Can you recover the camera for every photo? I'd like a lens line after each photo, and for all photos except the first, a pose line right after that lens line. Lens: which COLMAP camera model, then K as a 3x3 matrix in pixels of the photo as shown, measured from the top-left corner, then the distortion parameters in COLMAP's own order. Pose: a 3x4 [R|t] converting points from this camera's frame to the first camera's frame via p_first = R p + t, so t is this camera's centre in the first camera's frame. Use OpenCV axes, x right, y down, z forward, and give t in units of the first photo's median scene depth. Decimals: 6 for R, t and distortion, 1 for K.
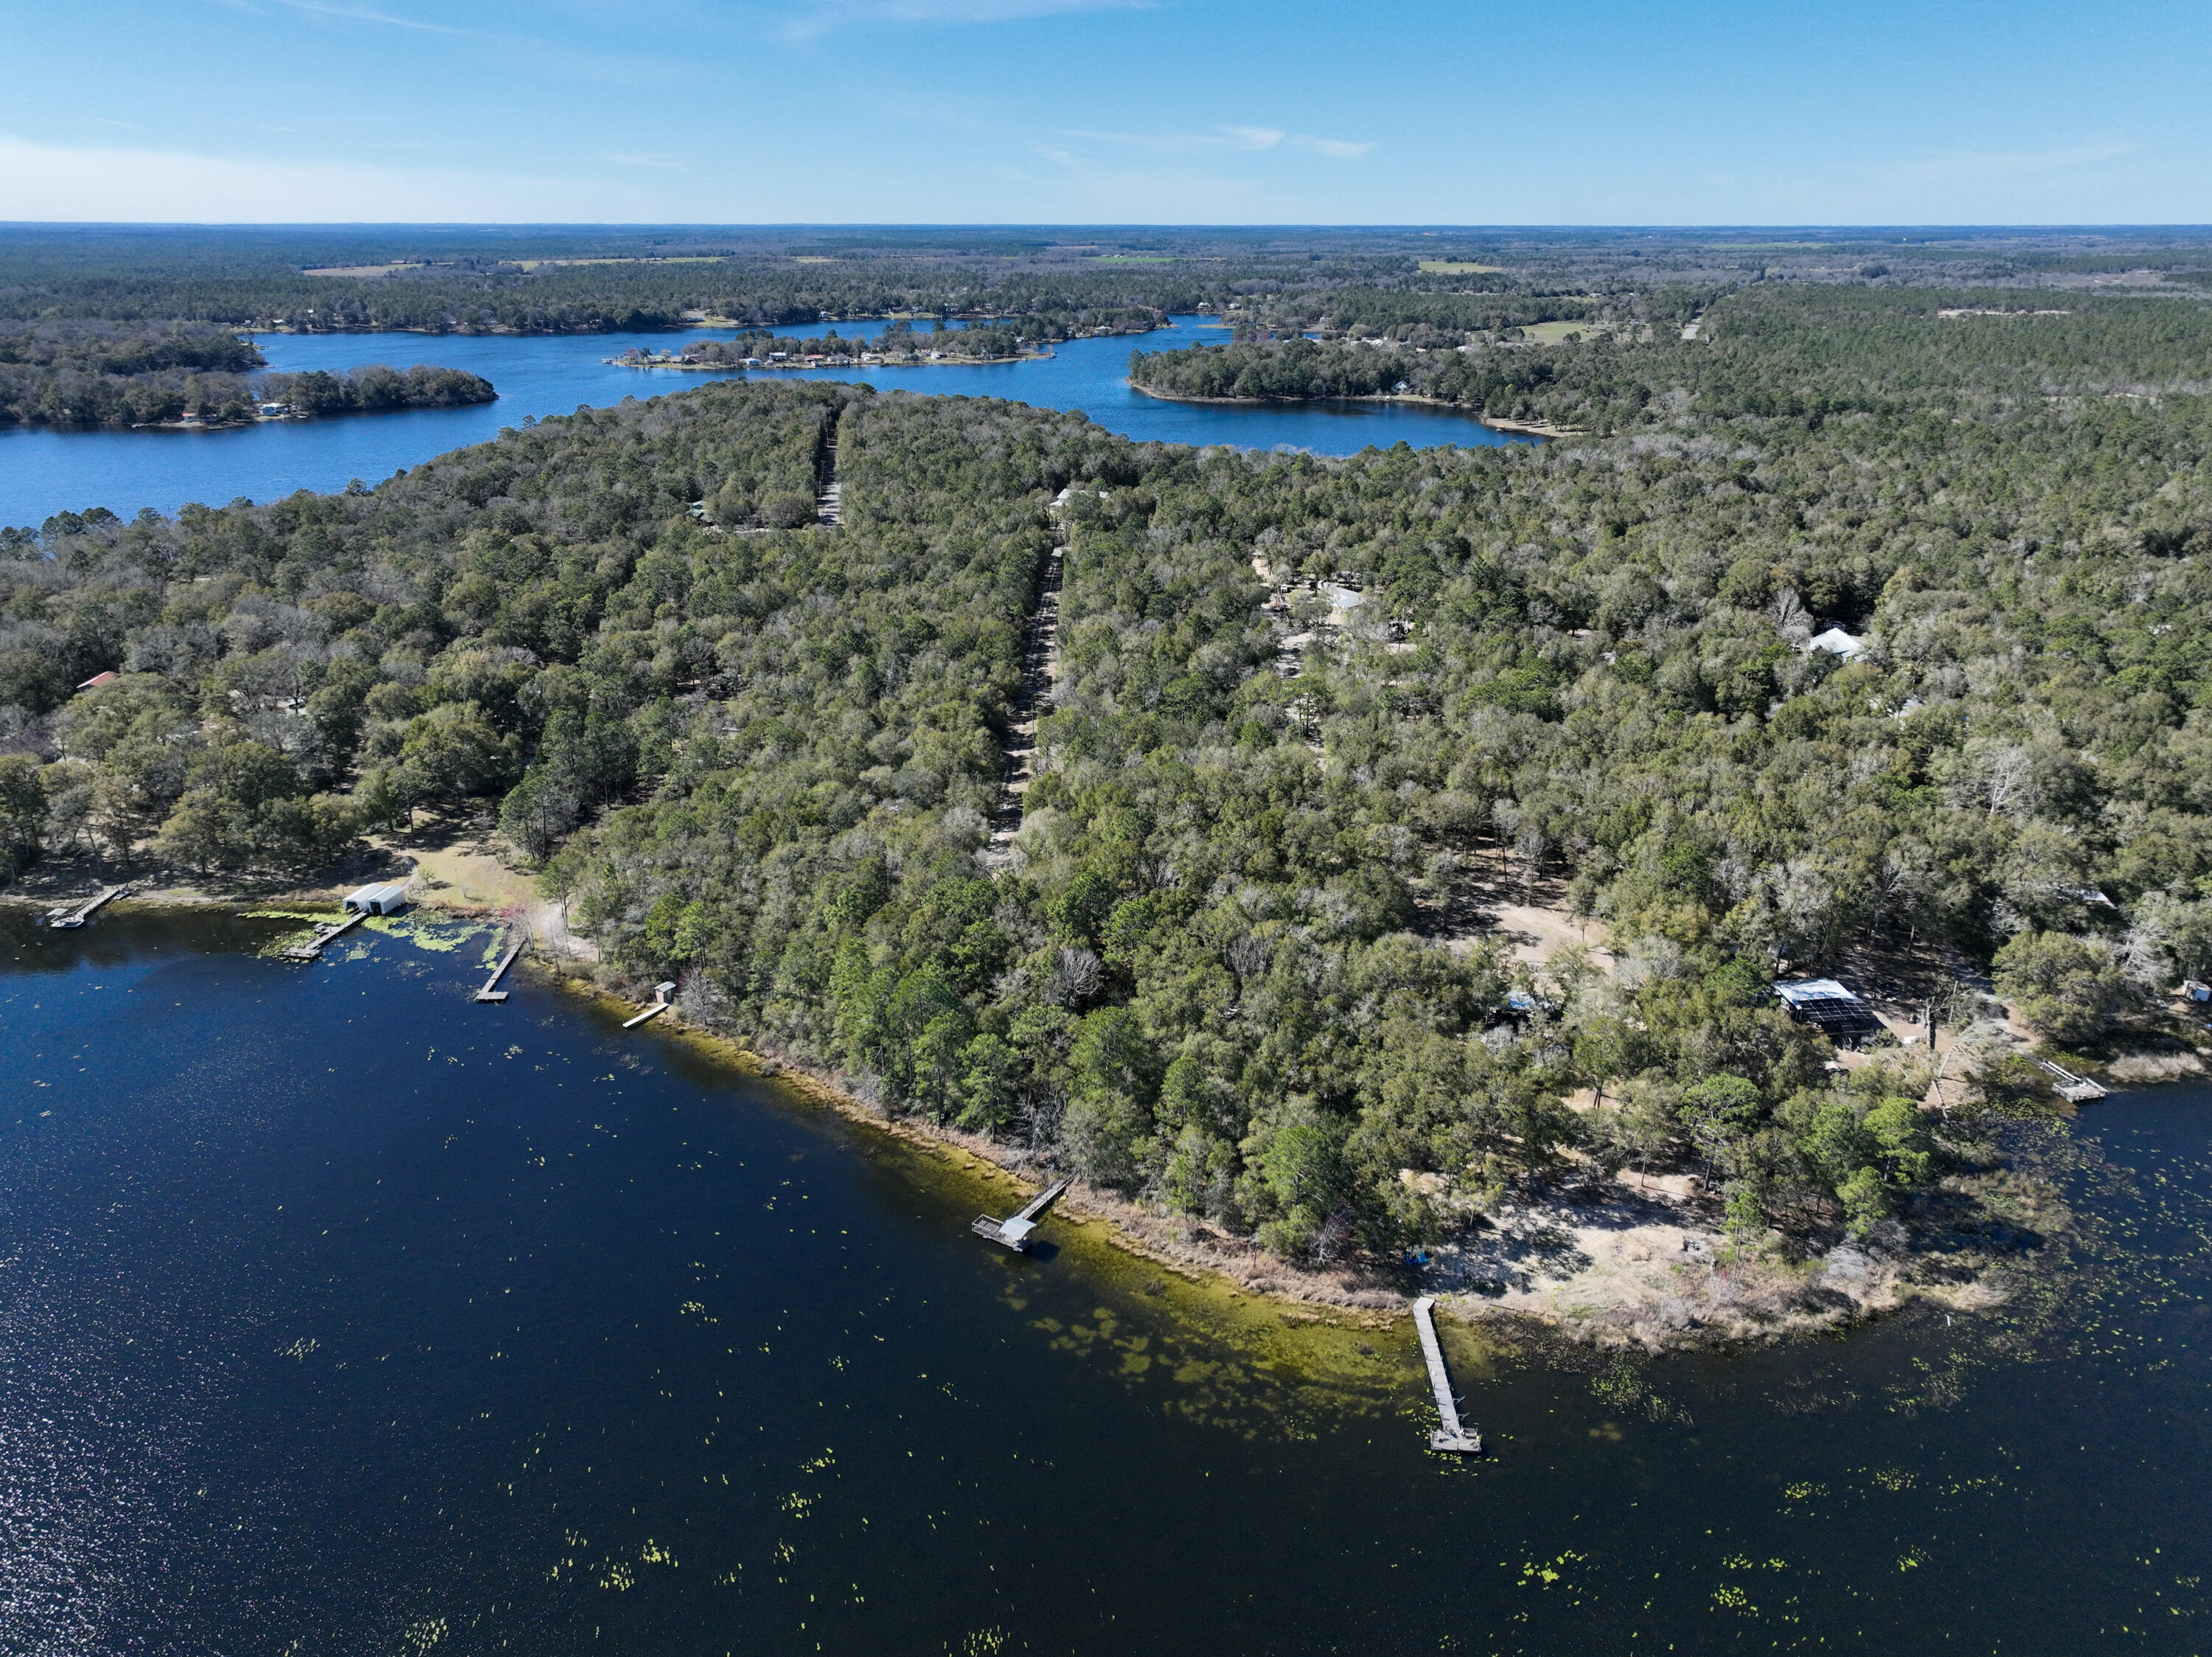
lens RADIAL K [[1549.5, 0, 1109.6], [0, 1549.5, 836.3], [0, 0, 1]] dist [-0.008045, 0.014605]
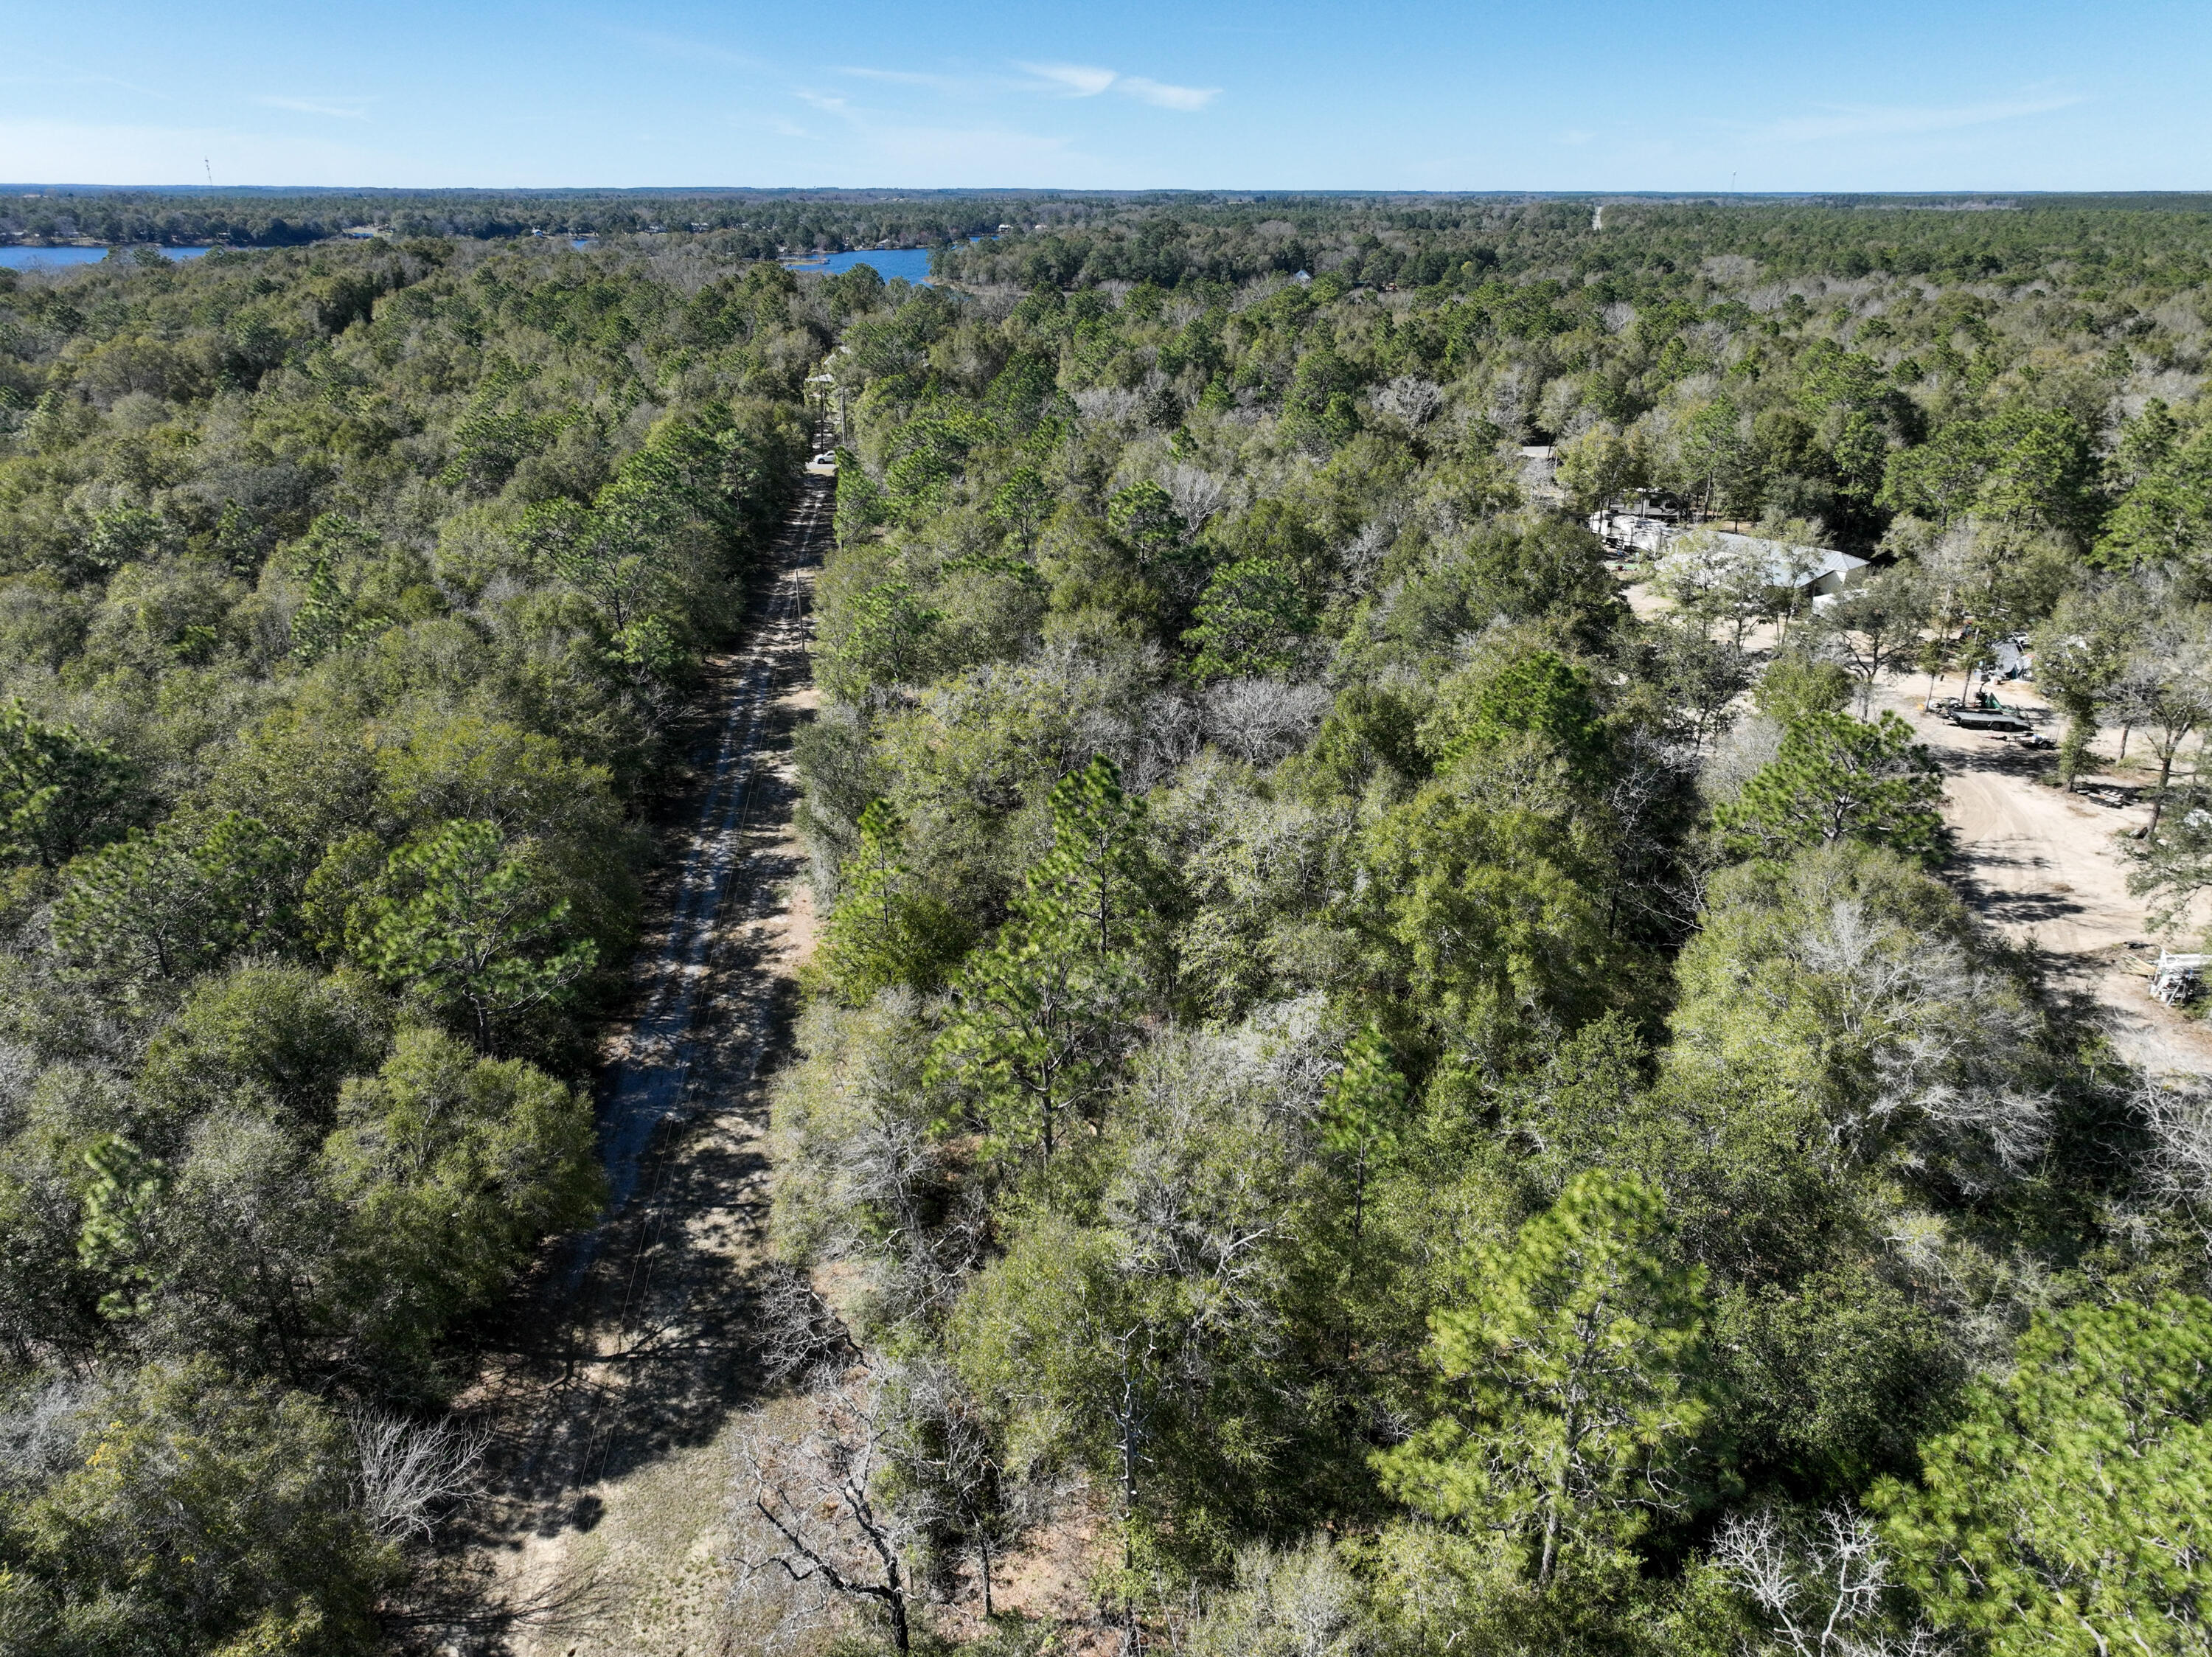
lens RADIAL K [[1549.5, 0, 1105.0], [0, 1549.5, 838.2], [0, 0, 1]] dist [-0.008045, 0.014605]
pose [[0.991459, -0.049376, 0.120707, -0.007011], [0.047232, 0.998672, 0.020555, -0.042893], [-0.121562, -0.014678, 0.992475, 0.273660]]
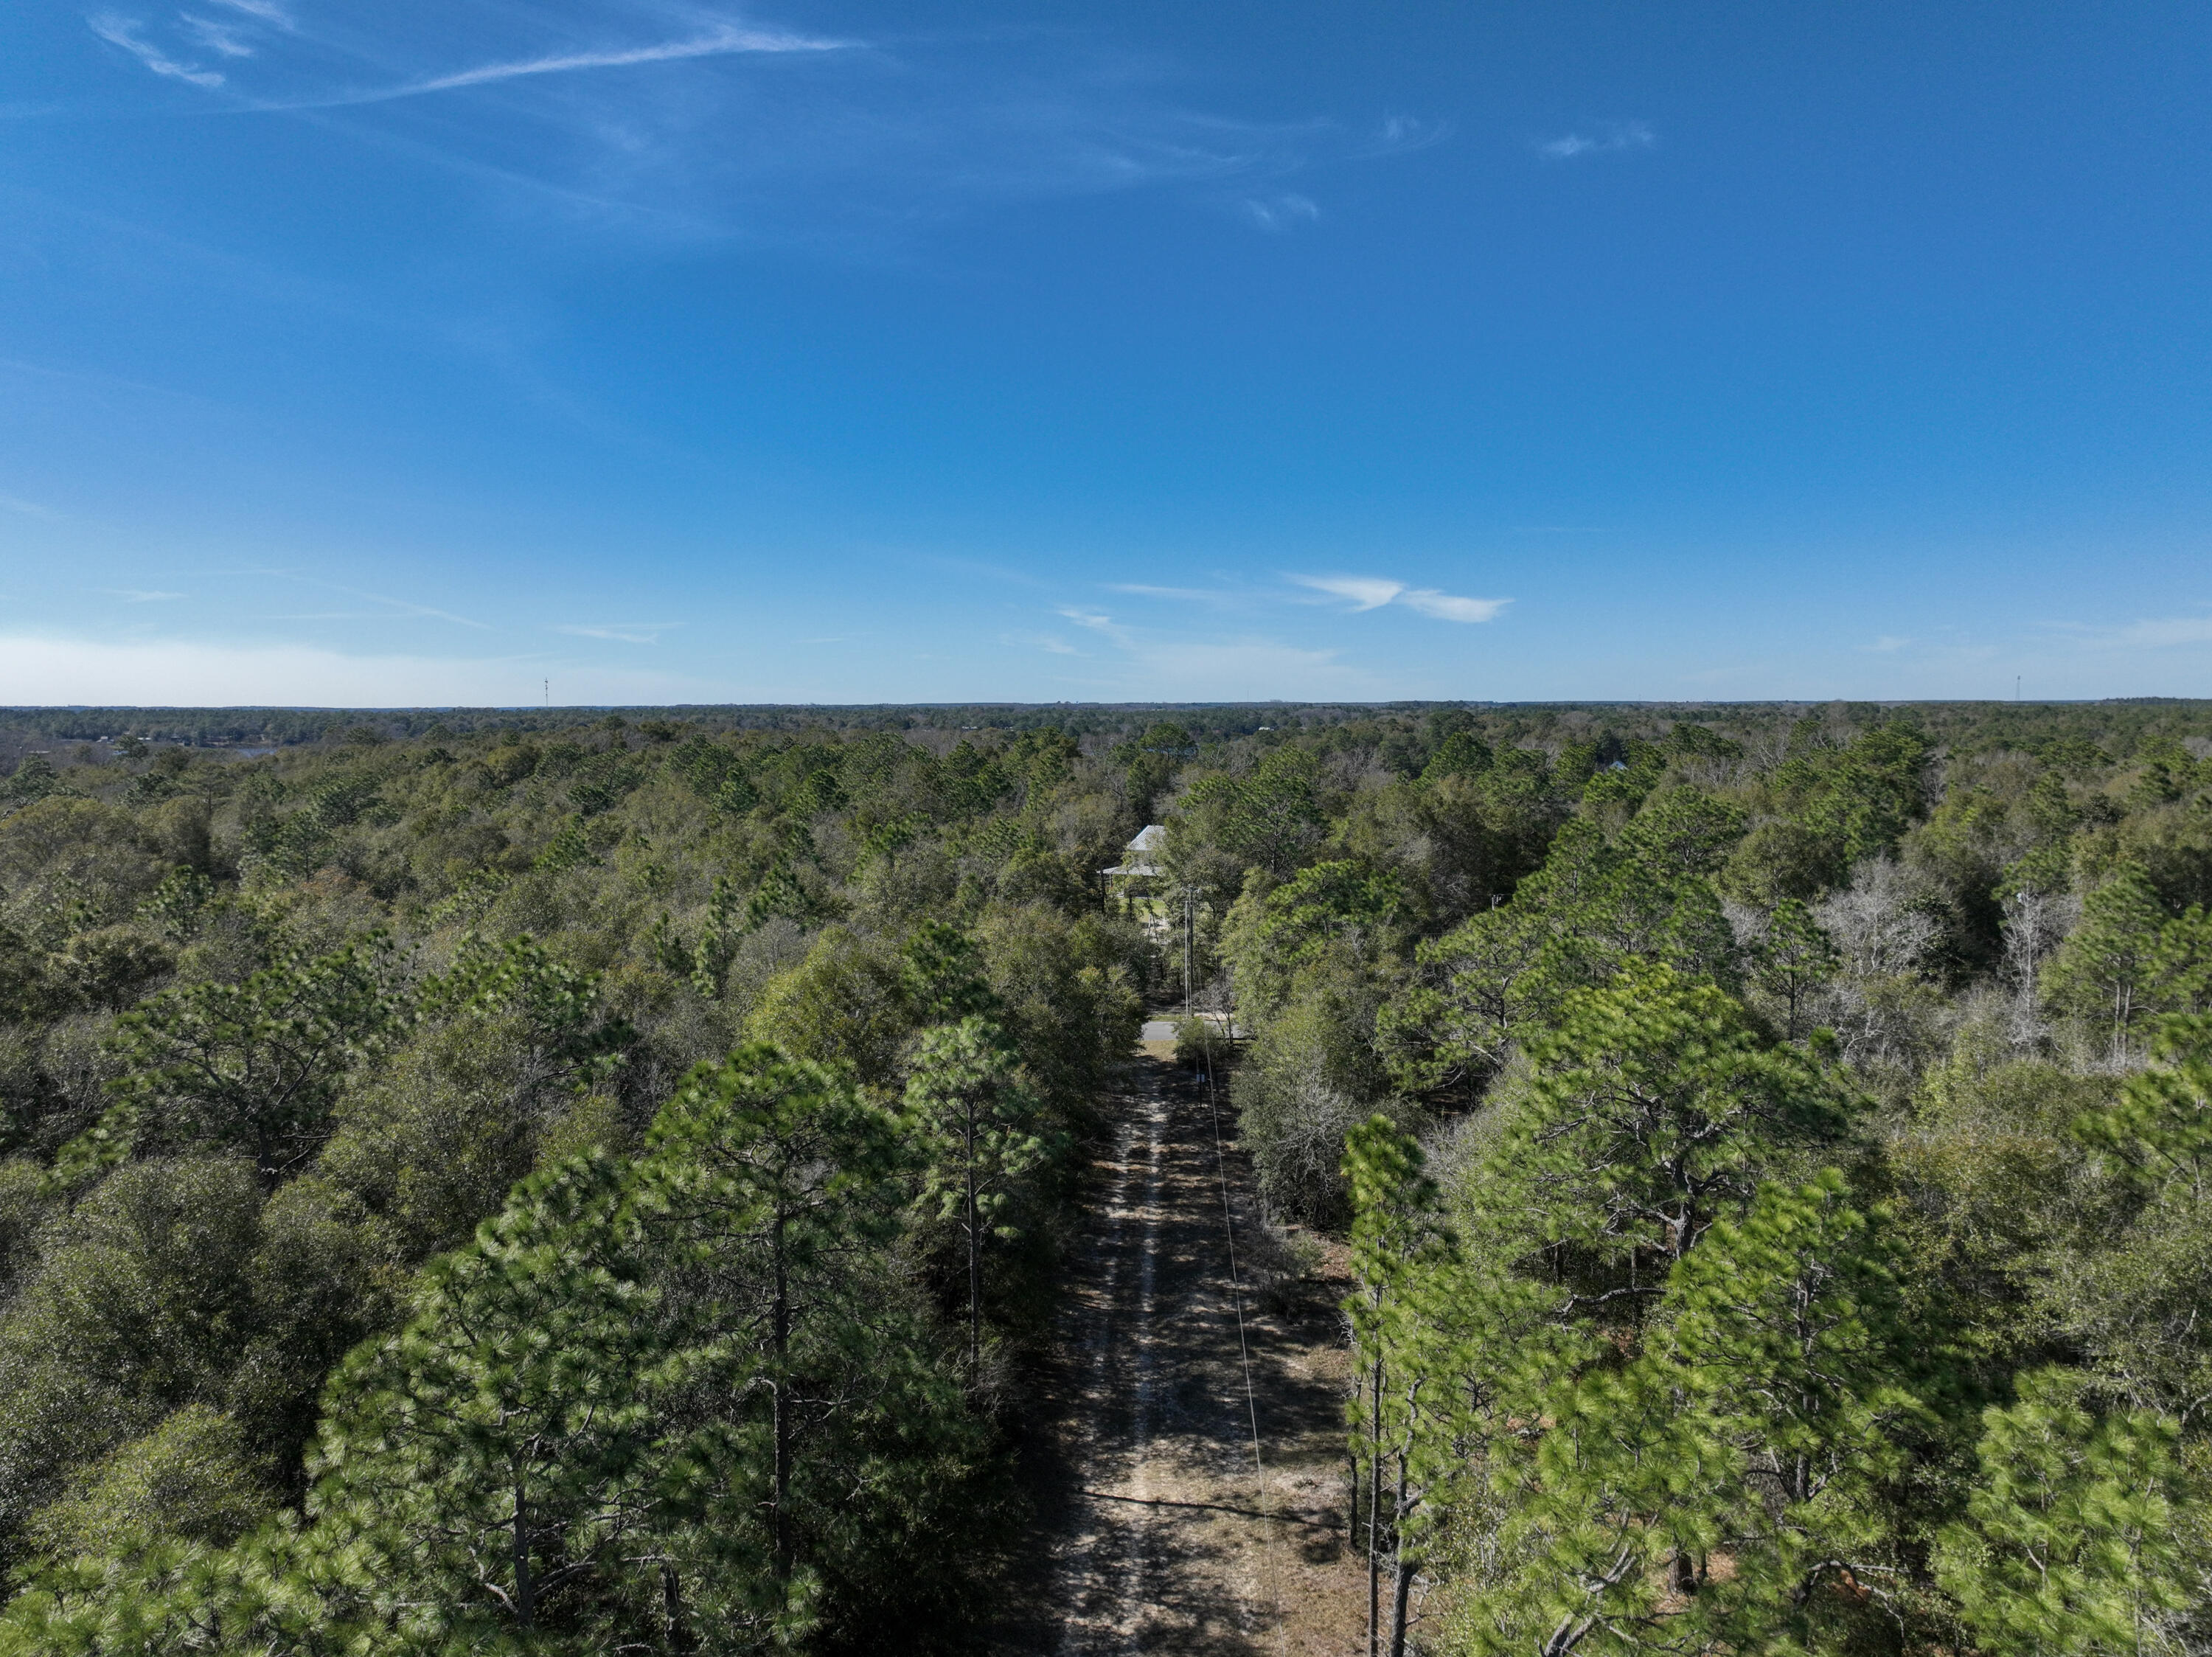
lens RADIAL K [[1549.5, 0, 1105.8], [0, 1549.5, 836.0], [0, 0, 1]] dist [-0.008045, 0.014605]
pose [[0.999745, -0.005706, -0.021860, -0.016113], [-0.000898, 0.956782, -0.290806, -0.068545], [0.022575, 0.290752, 0.956532, 0.365776]]
